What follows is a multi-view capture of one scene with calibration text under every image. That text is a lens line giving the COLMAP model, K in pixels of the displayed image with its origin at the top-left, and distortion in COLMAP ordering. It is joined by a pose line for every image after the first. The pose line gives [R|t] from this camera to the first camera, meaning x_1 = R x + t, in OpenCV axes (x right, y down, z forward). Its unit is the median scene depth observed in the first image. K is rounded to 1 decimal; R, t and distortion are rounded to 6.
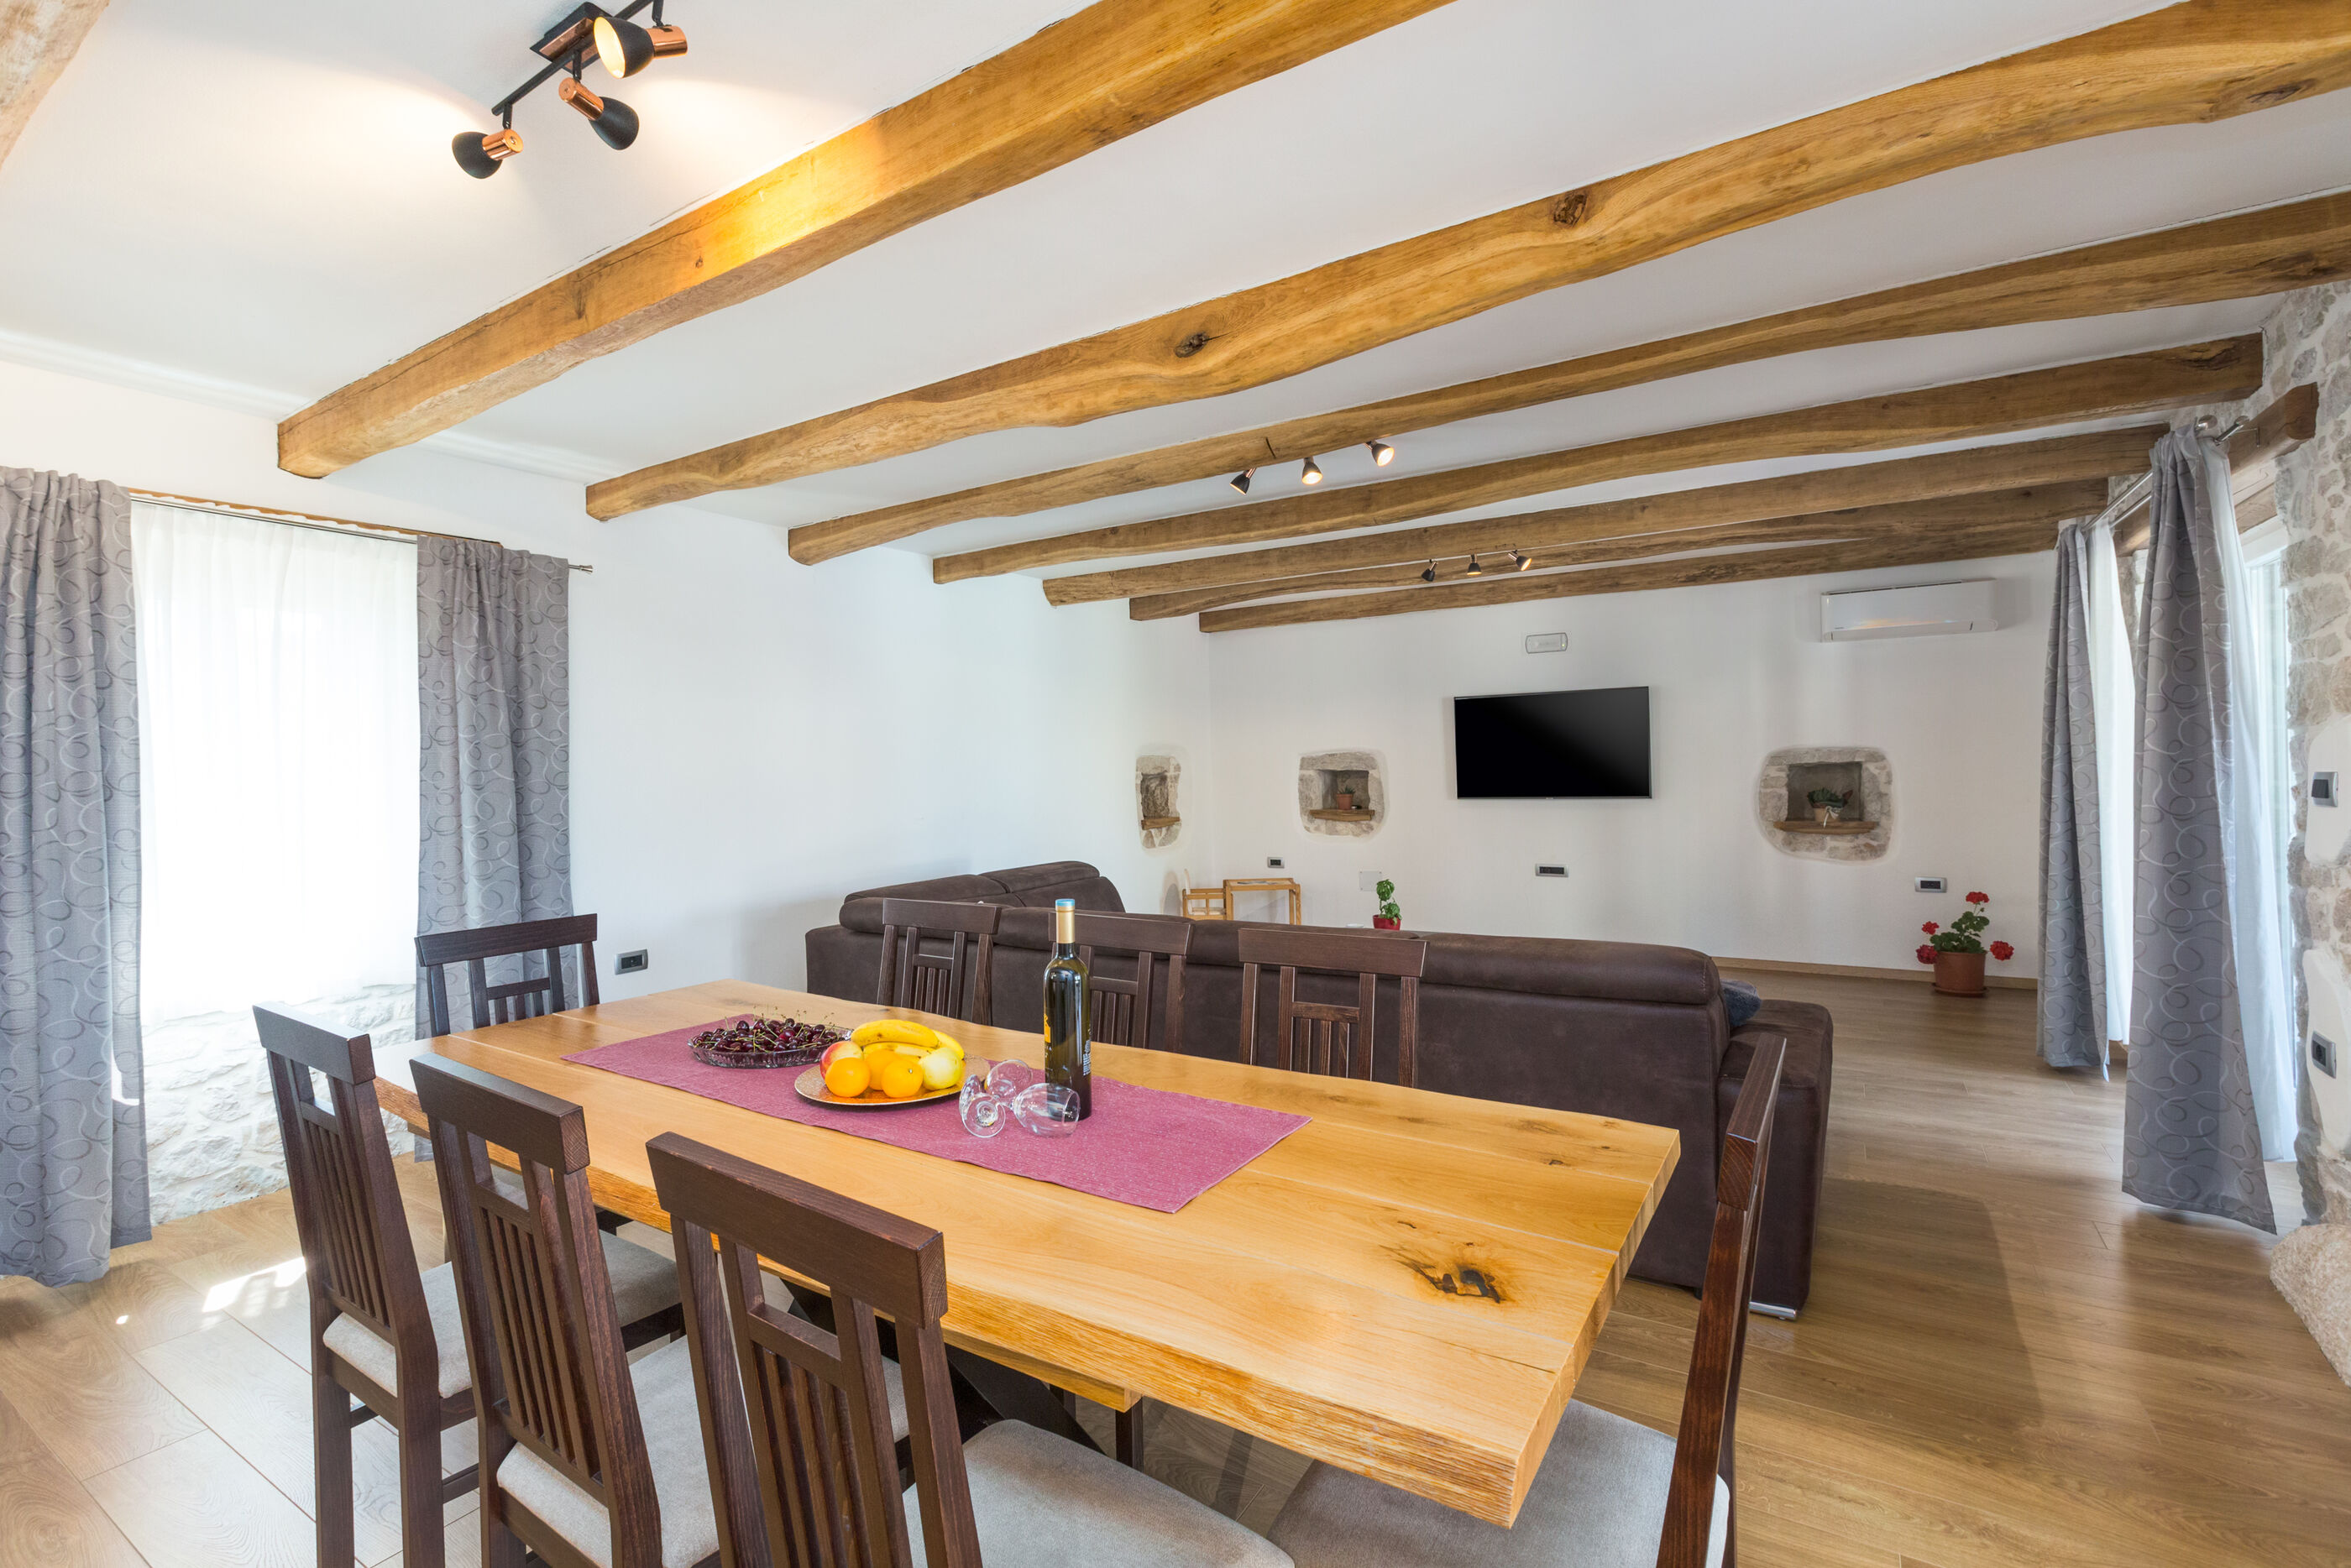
lens RADIAL K [[1054.0, 0, 1161.5], [0, 1054.0, 767.6], [0, 0, 1]] dist [0.000490, -0.000840]
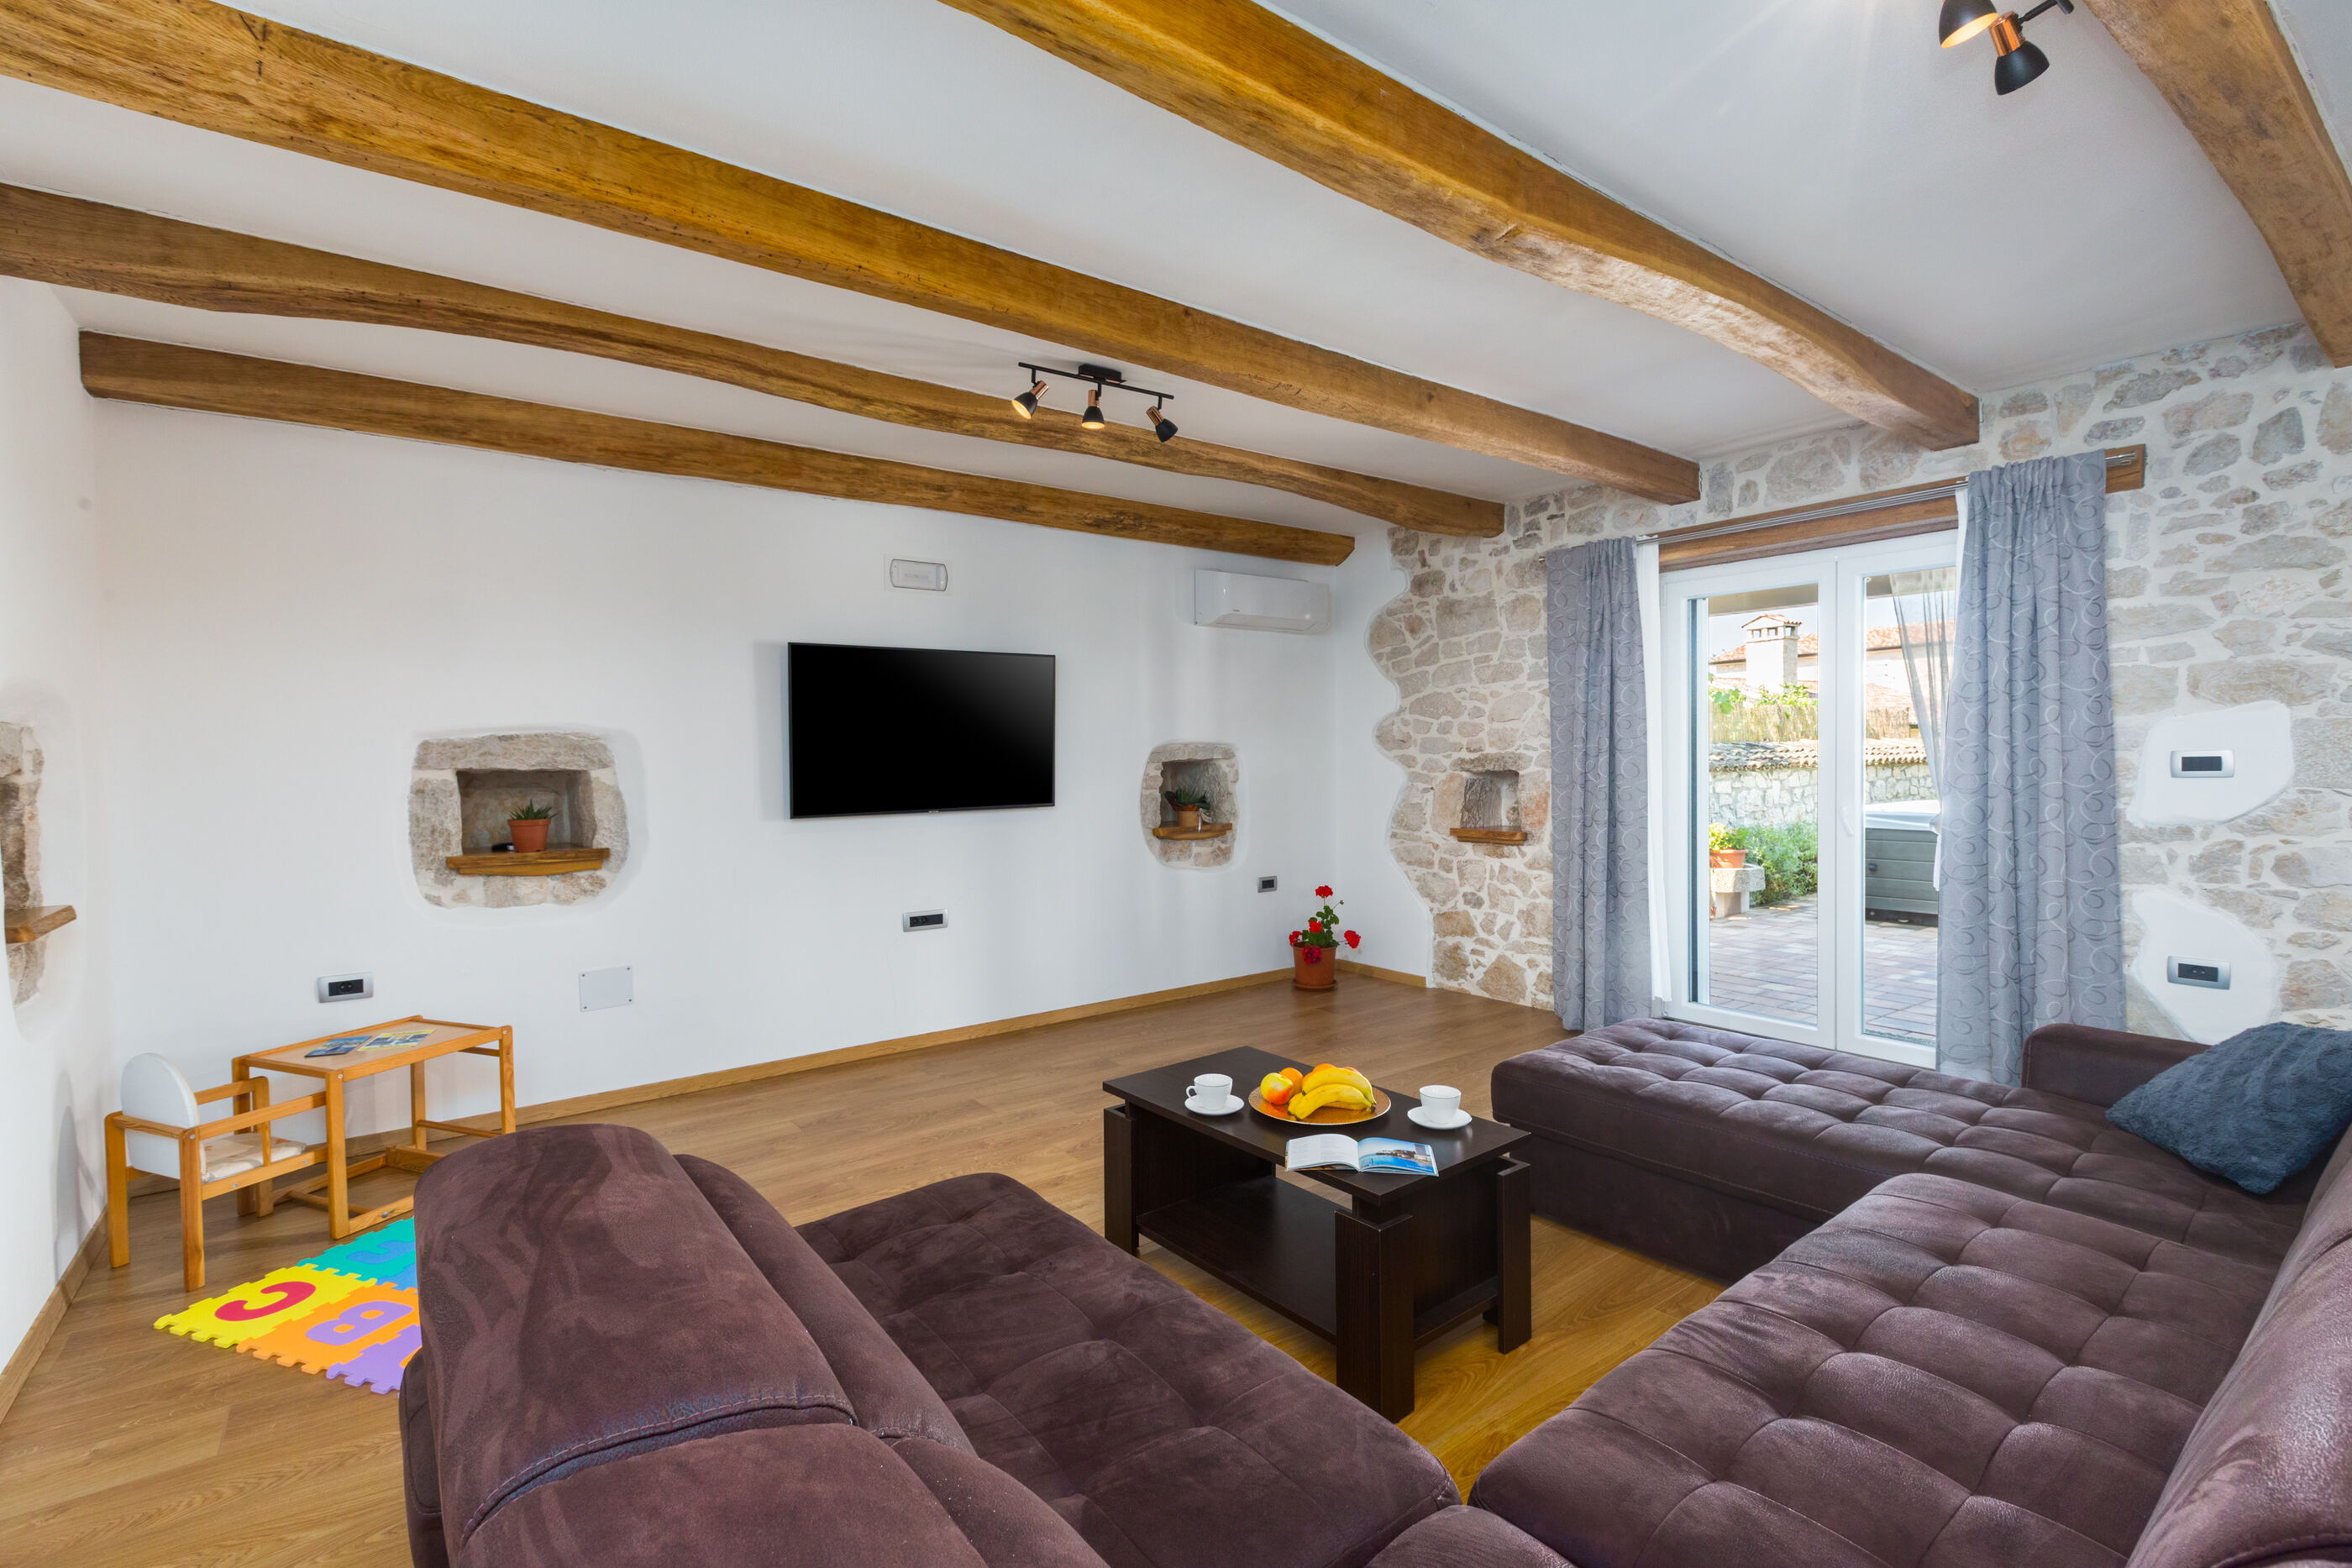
lens RADIAL K [[1060.7, 0, 1146.2], [0, 1060.7, 781.2], [0, 0, 1]] dist [0.002155, 0.000146]
pose [[0.360479, -0.004611, 0.932756, -0.236577], [0.008419, 0.999963, 0.001689, 0.012099], [-0.932729, 0.007244, 0.360505, 0.738898]]
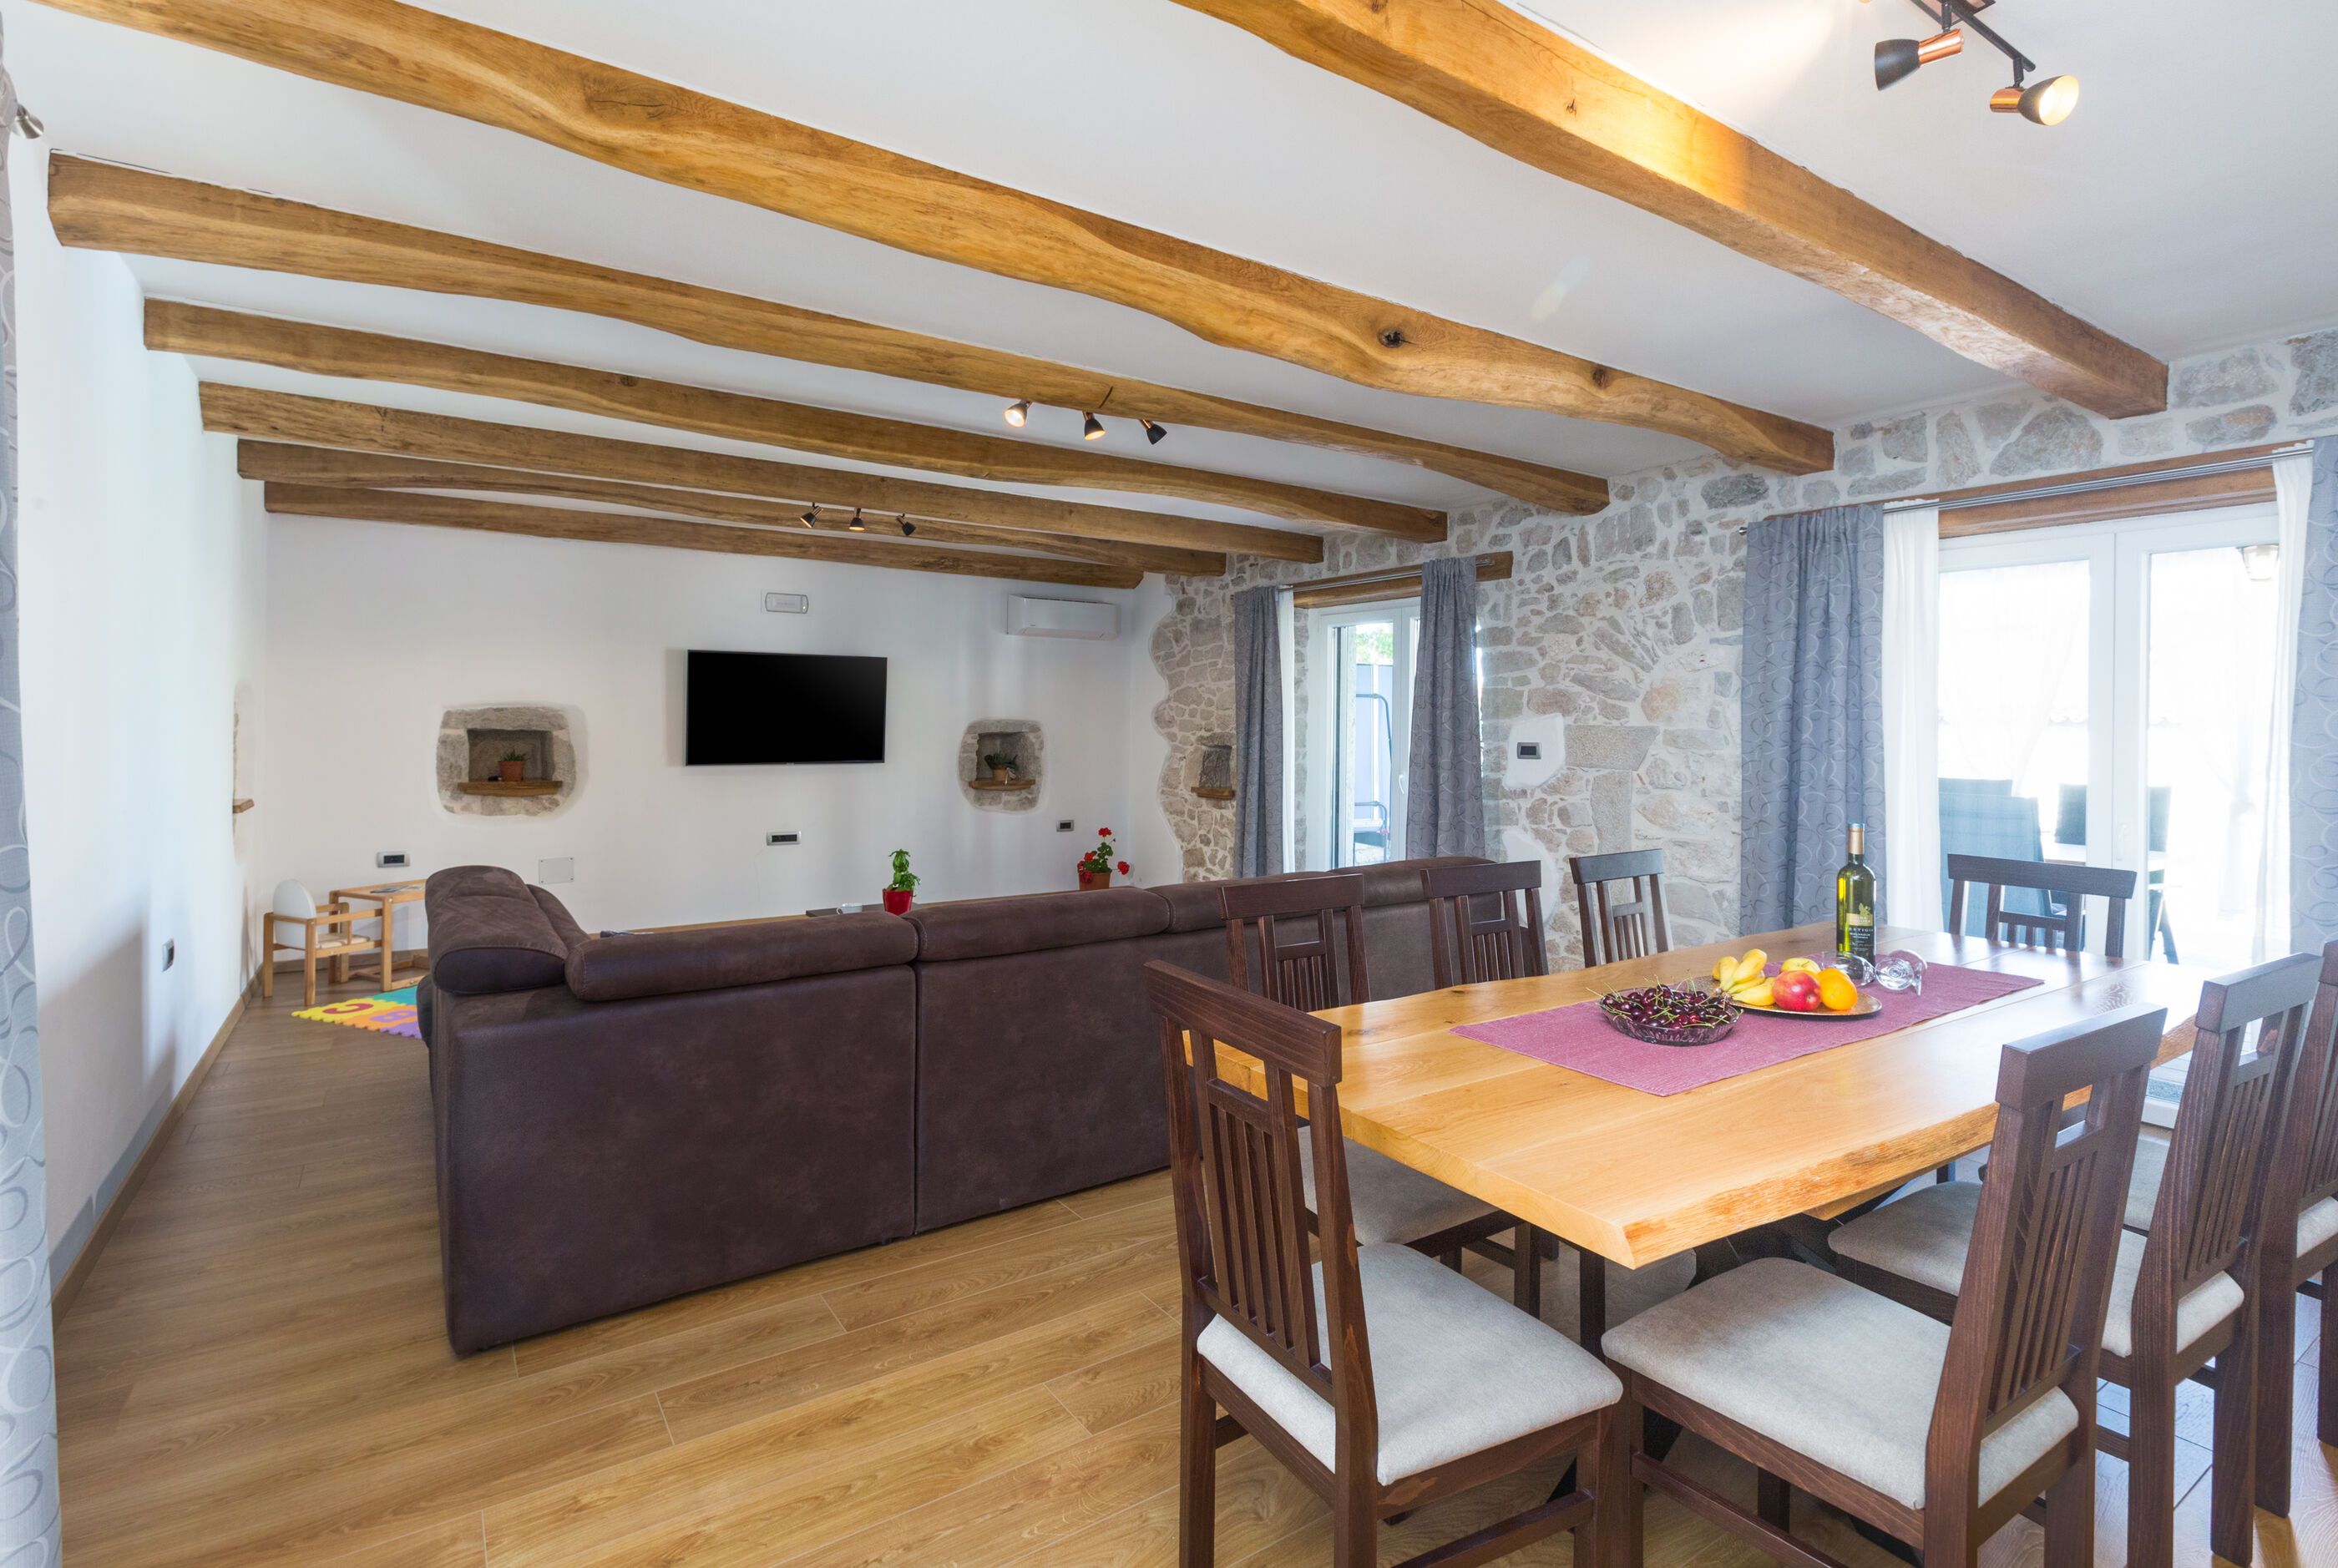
lens RADIAL K [[1073.3, 0, 1166.1], [0, 1073.3, 689.6], [0, 0, 1]] dist [0.000846, 0.000210]
pose [[0.378534, 0.047183, 0.924384, -0.469860], [-0.008779, 0.998838, -0.047388, 0.002670], [-0.925546, 0.009823, 0.378508, 0.368756]]
